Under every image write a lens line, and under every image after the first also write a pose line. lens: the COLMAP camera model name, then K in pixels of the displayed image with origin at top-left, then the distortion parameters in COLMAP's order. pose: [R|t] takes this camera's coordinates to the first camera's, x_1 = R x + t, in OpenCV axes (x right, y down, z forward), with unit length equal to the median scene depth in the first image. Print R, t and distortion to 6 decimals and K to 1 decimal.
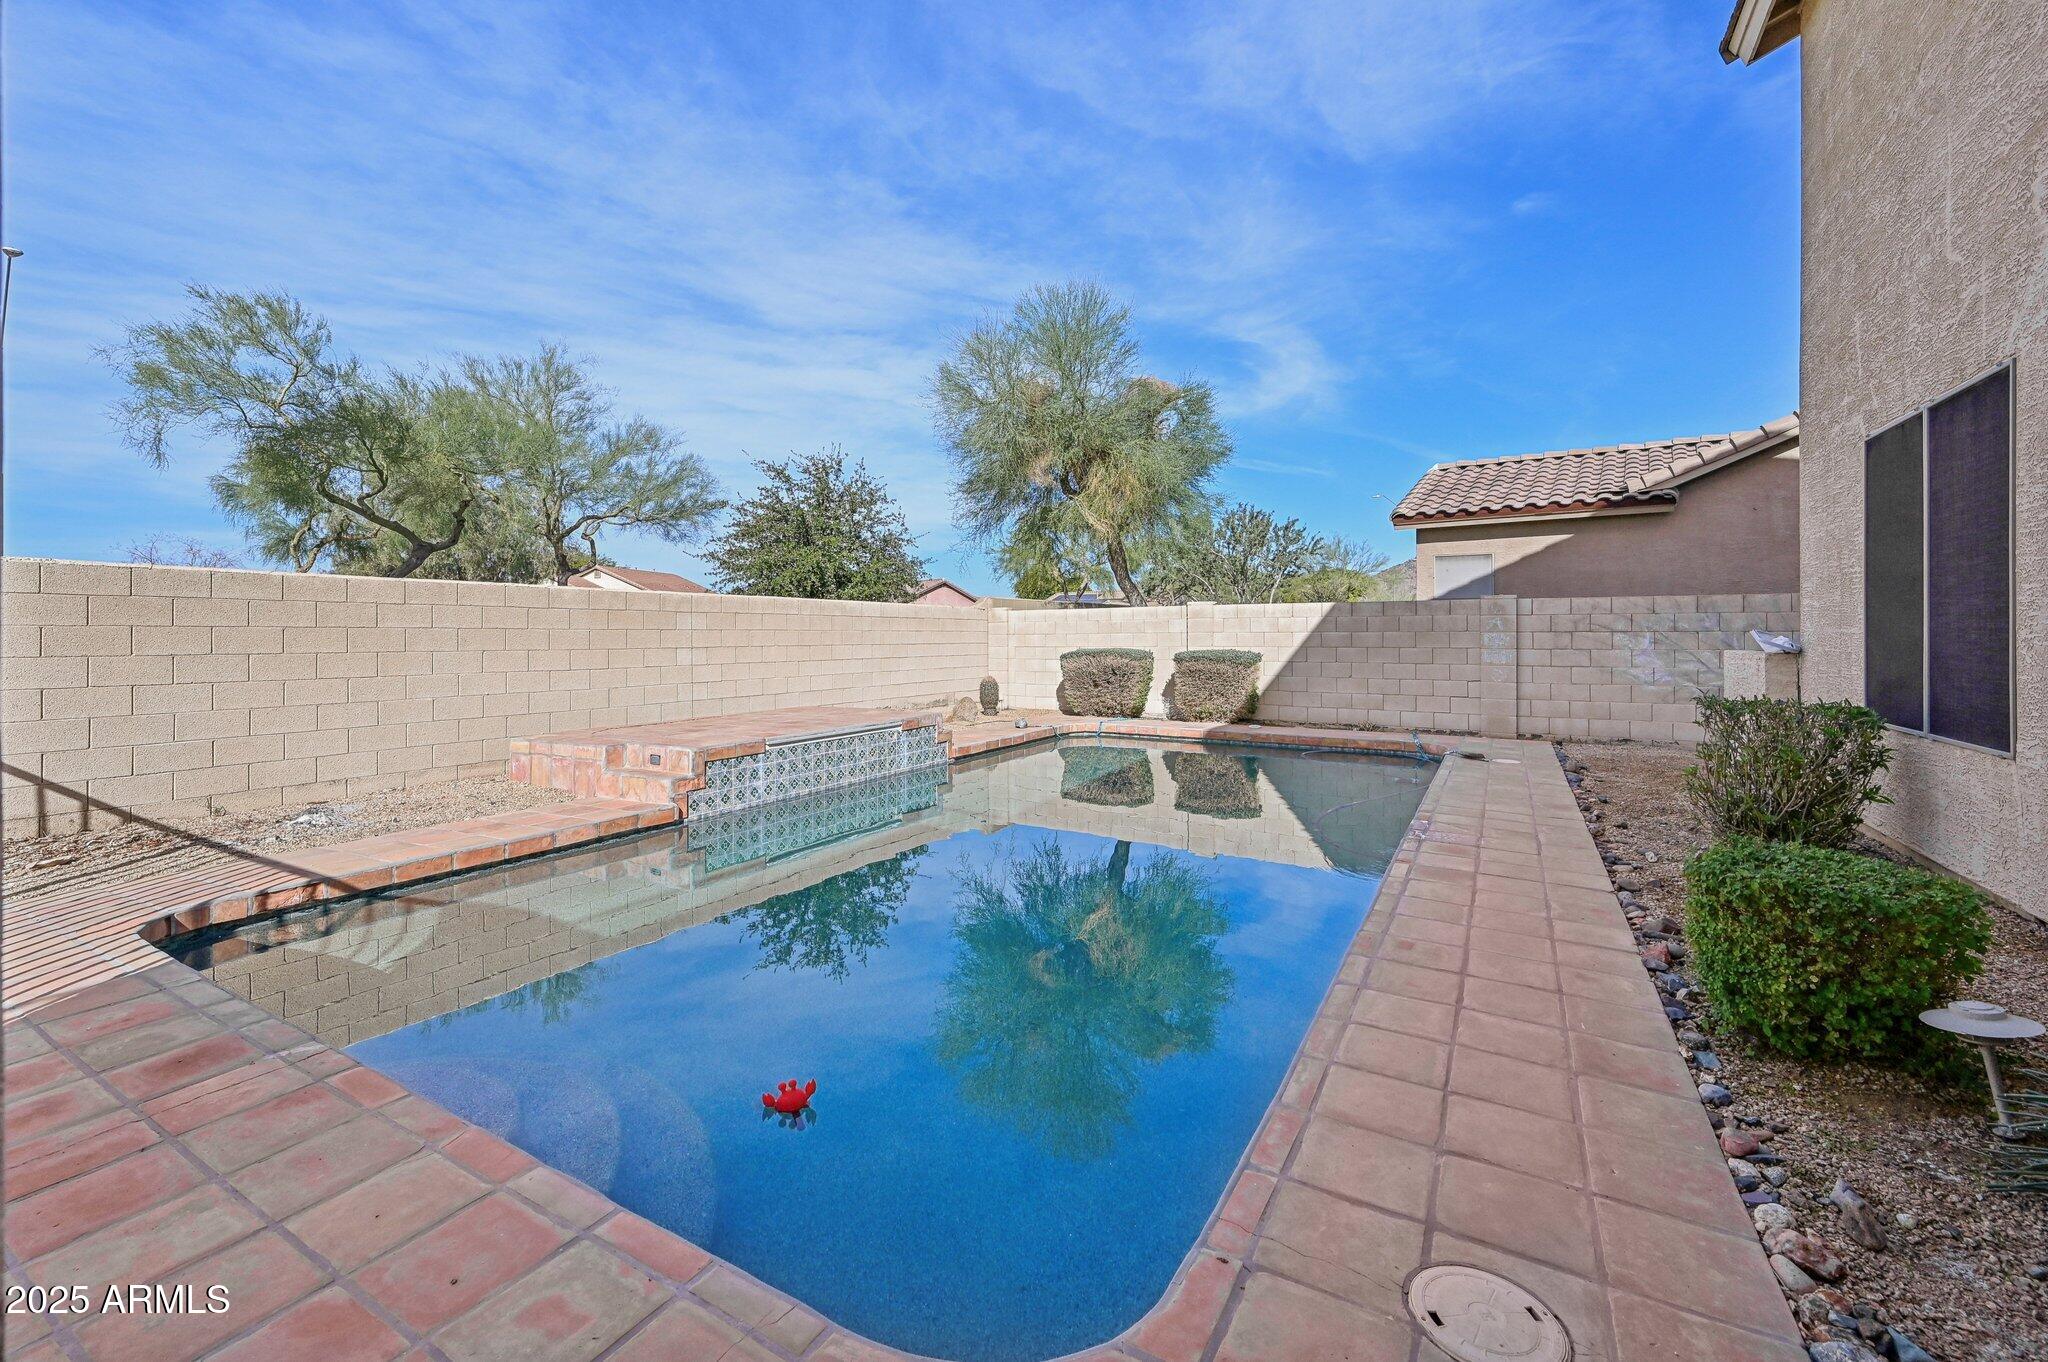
lens RADIAL K [[830.5, 0, 1052.4], [0, 830.5, 643.1], [0, 0, 1]] dist [-0.003927, 0.001114]
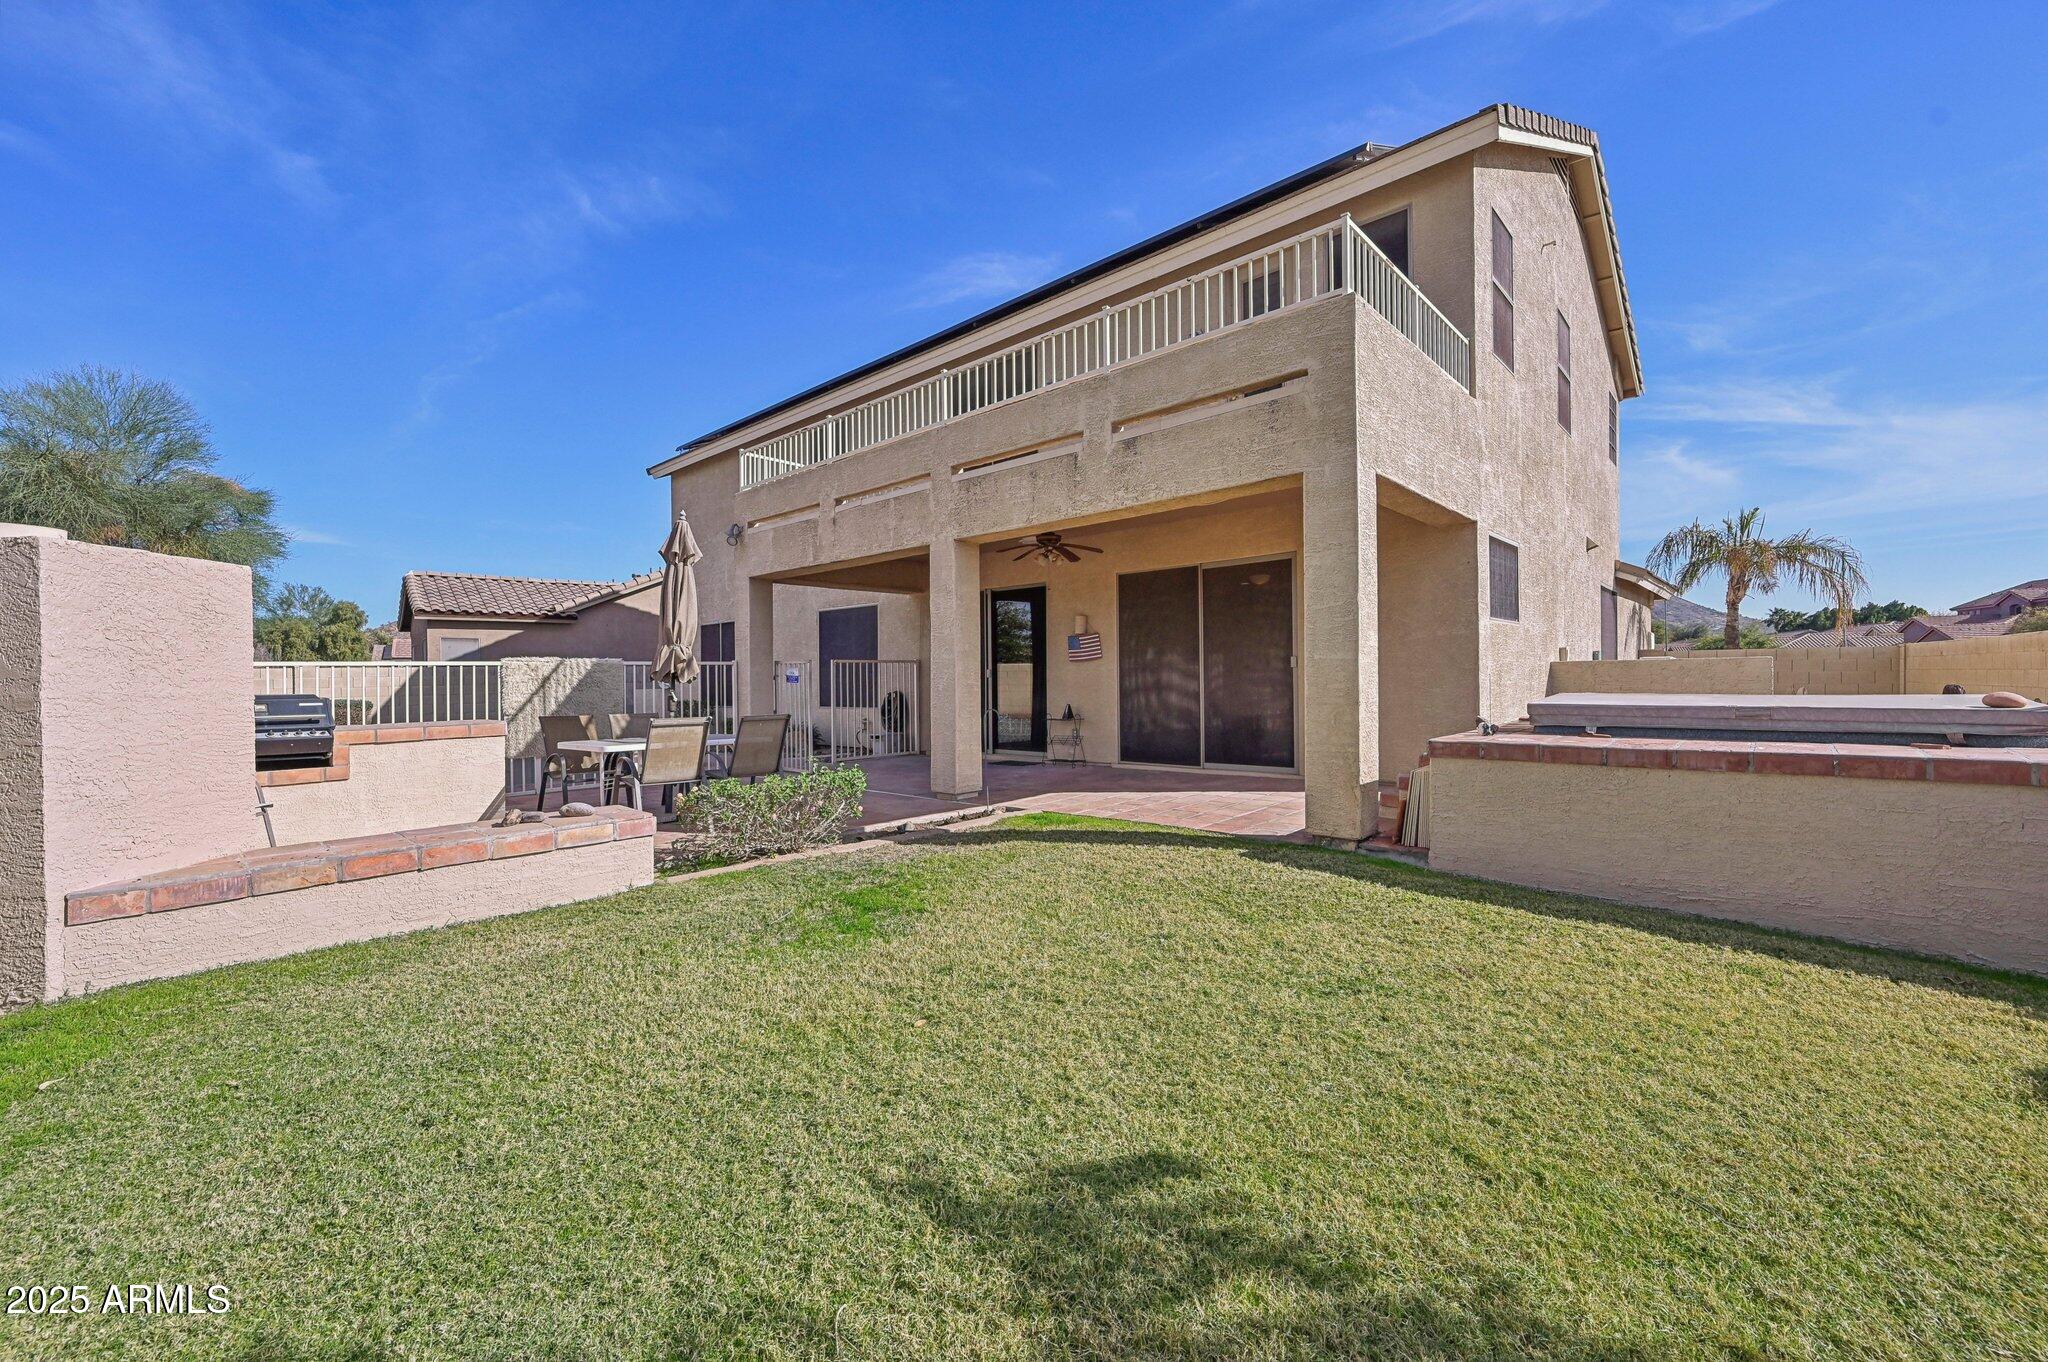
lens RADIAL K [[830.5, 0, 1027.8], [0, 830.5, 686.7], [0, 0, 1]] dist [-0.003927, 0.001114]
pose [[0.263551, -0.011088, 0.964582, -0.902154], [0.029031, 0.999572, 0.003558, 0.016692], [-0.964208, 0.027065, 0.263761, -0.570907]]
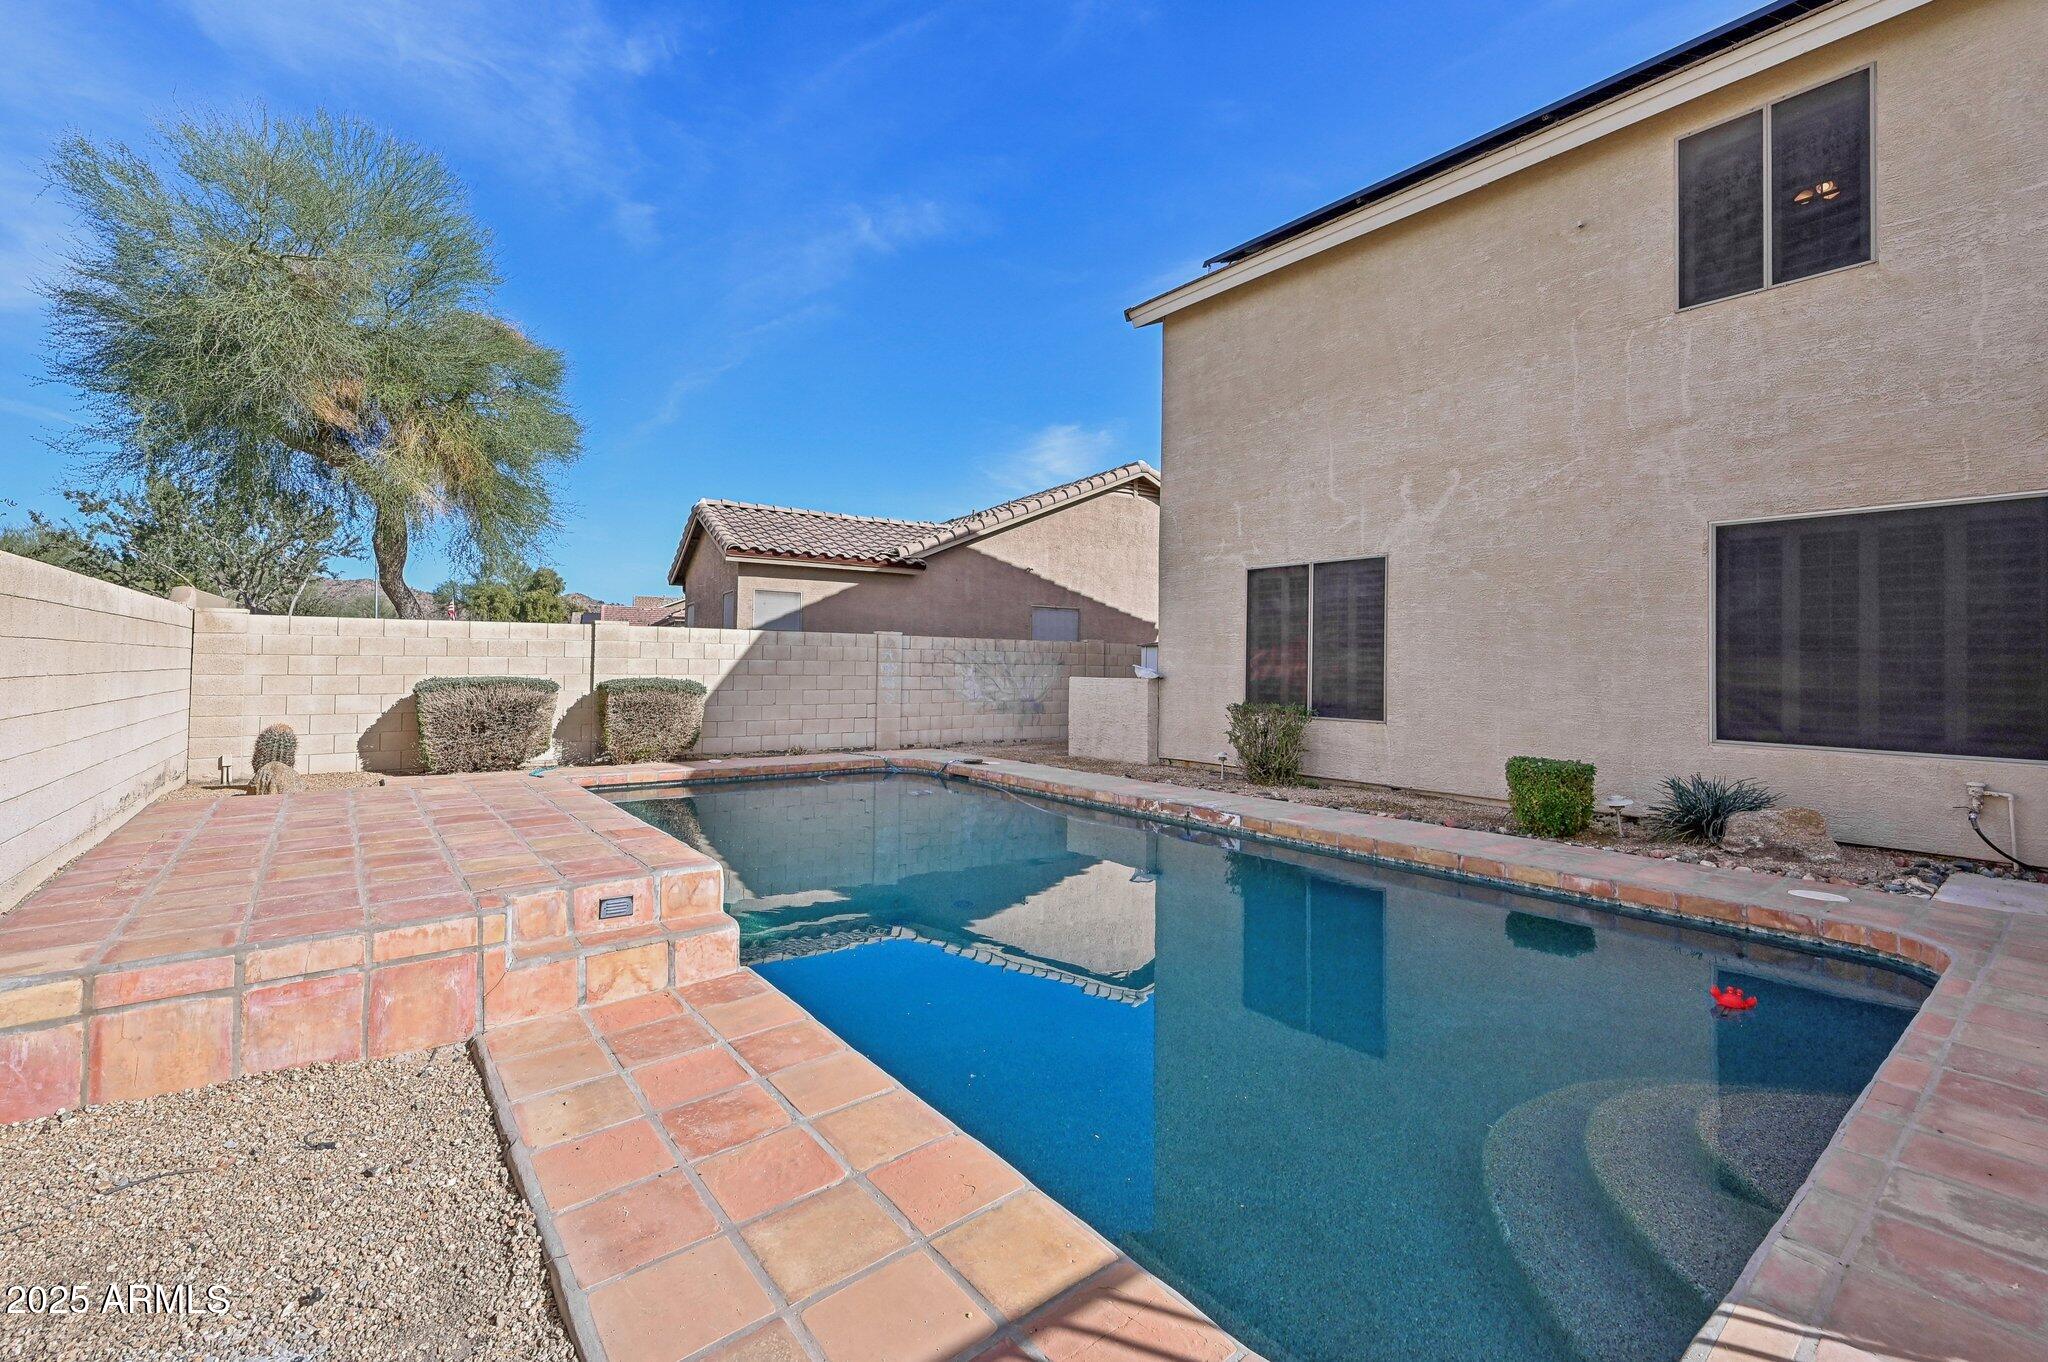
lens RADIAL K [[830.5, 0, 1016.0], [0, 830.5, 661.9], [0, 0, 1]] dist [-0.003927, 0.001114]
pose [[0.402762, 0.011970, 0.915226, -0.456190], [-0.004365, 0.999928, -0.011157, -0.001057], [-0.915294, 0.000499, 0.402786, 0.315677]]
